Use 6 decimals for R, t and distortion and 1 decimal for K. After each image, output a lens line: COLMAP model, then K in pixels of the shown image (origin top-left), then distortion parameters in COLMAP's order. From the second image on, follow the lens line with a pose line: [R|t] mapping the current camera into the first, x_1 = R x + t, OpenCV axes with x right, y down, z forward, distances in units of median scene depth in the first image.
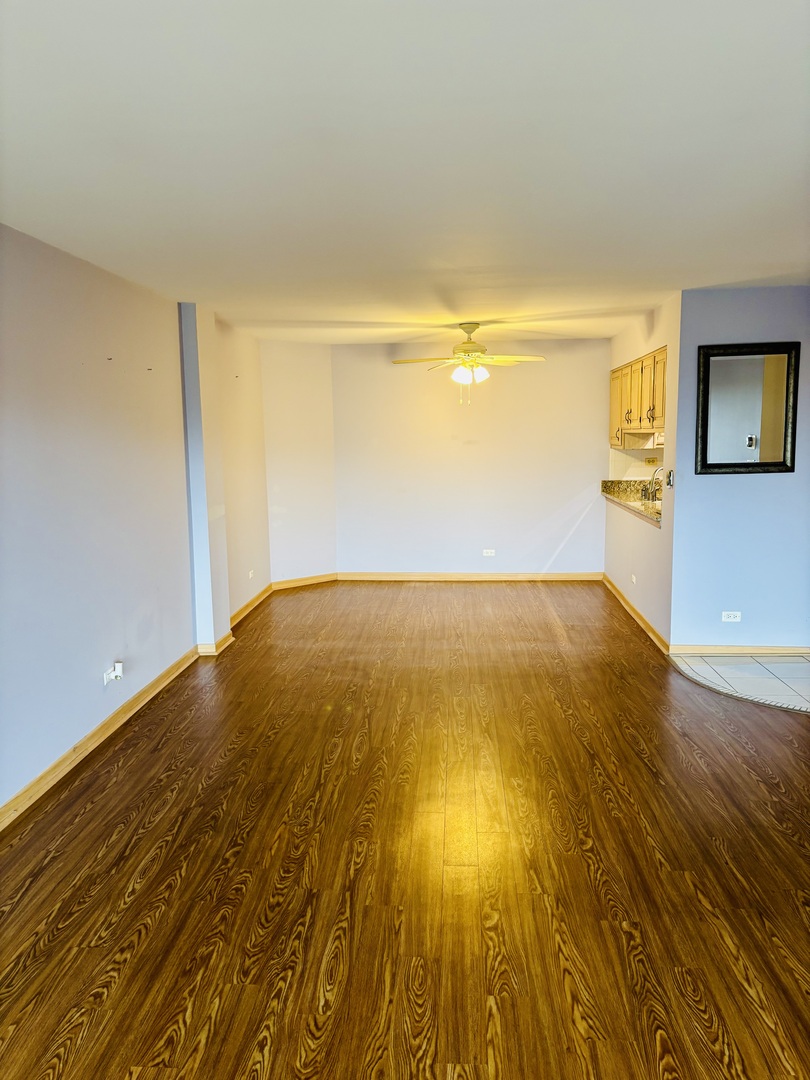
lens RADIAL K [[819.3, 0, 380.2], [0, 819.3, 545.4], [0, 0, 1]] dist [0.079877, -0.102303]
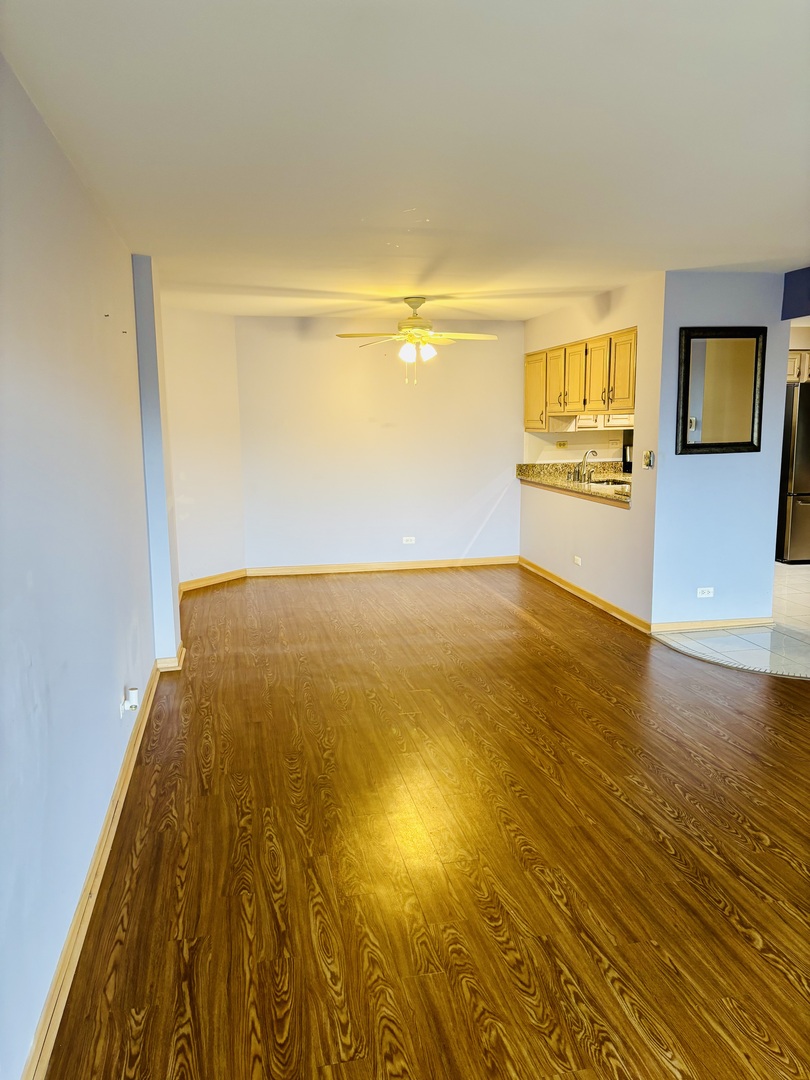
lens RADIAL K [[830.3, 0, 405.0], [0, 830.3, 540.0], [0, 0, 1]] dist [0.075036, -0.087660]
pose [[0.959680, -0.035709, 0.278819, -0.226636], [0.033868, 0.999361, 0.011421, -0.004070], [-0.279049, -0.001518, 0.960276, 0.106186]]
